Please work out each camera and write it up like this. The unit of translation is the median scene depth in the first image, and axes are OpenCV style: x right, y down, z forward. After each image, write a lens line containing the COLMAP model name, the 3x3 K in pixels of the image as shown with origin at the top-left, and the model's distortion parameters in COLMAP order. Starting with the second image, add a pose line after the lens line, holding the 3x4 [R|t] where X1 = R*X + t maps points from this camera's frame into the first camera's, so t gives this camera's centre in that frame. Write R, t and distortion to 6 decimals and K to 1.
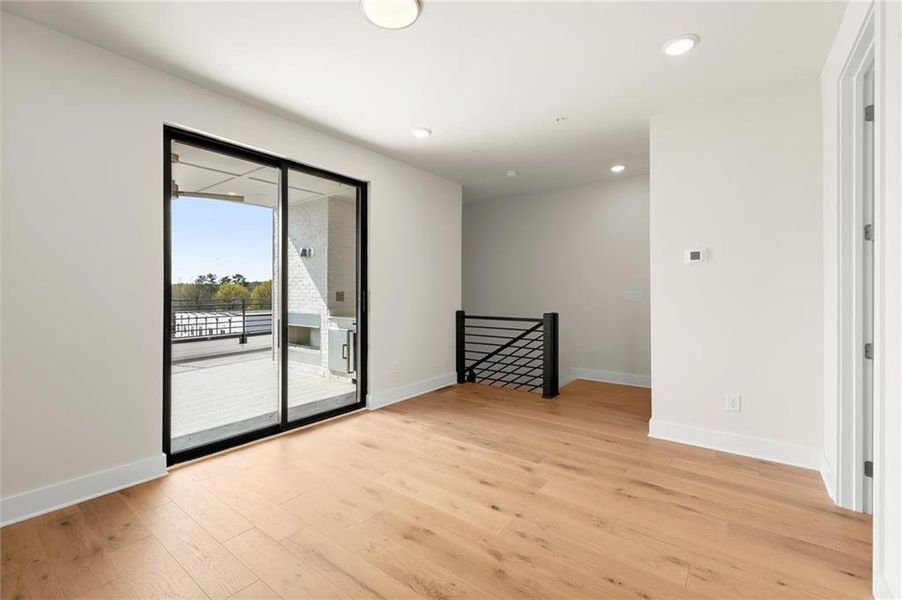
lens RADIAL K [[391.0, 0, 451.8], [0, 391.0, 290.0], [0, 0, 1]] dist [0.003279, 0.000710]
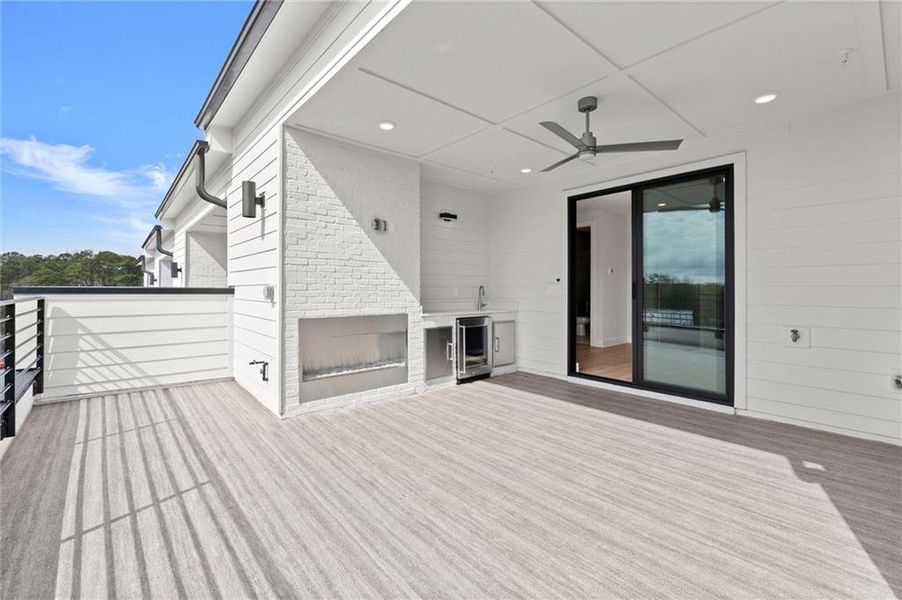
lens RADIAL K [[391.0, 0, 440.4], [0, 391.0, 286.8], [0, 0, 1]] dist [0.003279, 0.000710]
pose [[0.217814, 0.005282, 0.975976, -1.014884], [-0.000112, 0.999985, -0.005387, 0.015527], [-0.975990, 0.001064, 0.217811, 0.746168]]
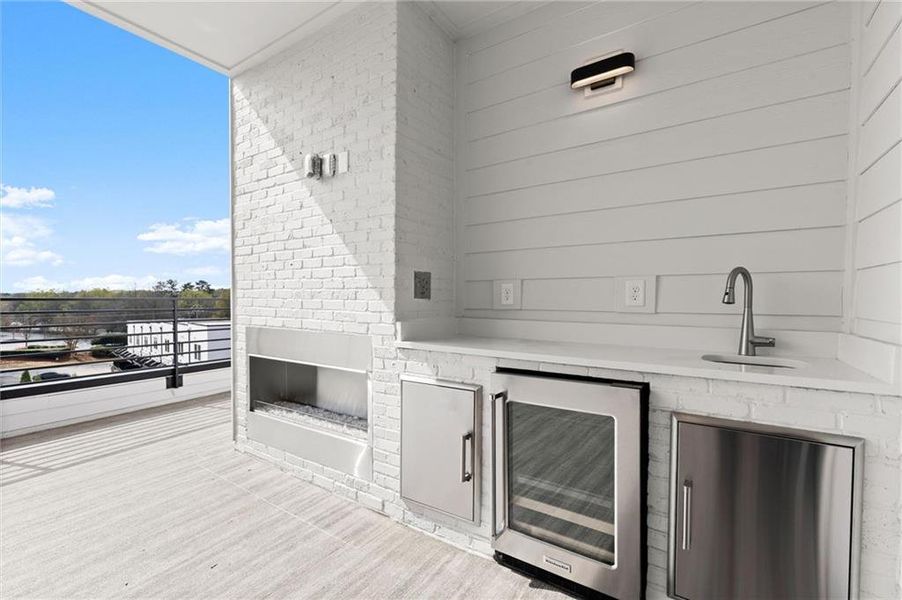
lens RADIAL K [[391.0, 0, 453.6], [0, 391.0, 307.7], [0, 0, 1]] dist [0.003279, 0.000710]
pose [[0.997599, 0.001358, 0.069248, -0.274300], [-0.002975, 0.999725, 0.023245, 0.028011], [-0.069197, -0.023395, 0.997329, 0.619838]]
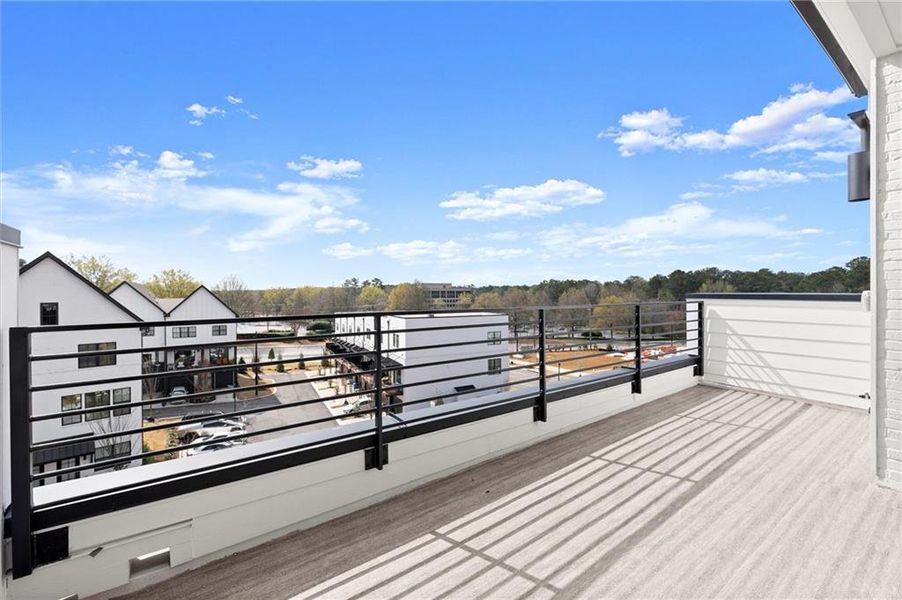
lens RADIAL K [[391.0, 0, 453.4], [0, 391.0, 298.5], [0, 0, 1]] dist [0.003279, 0.000710]
pose [[0.958703, 0.004391, -0.284374, -0.803890], [-0.000175, 0.999890, 0.014848, 0.012370], [0.284408, -0.014185, 0.958599, 0.597462]]
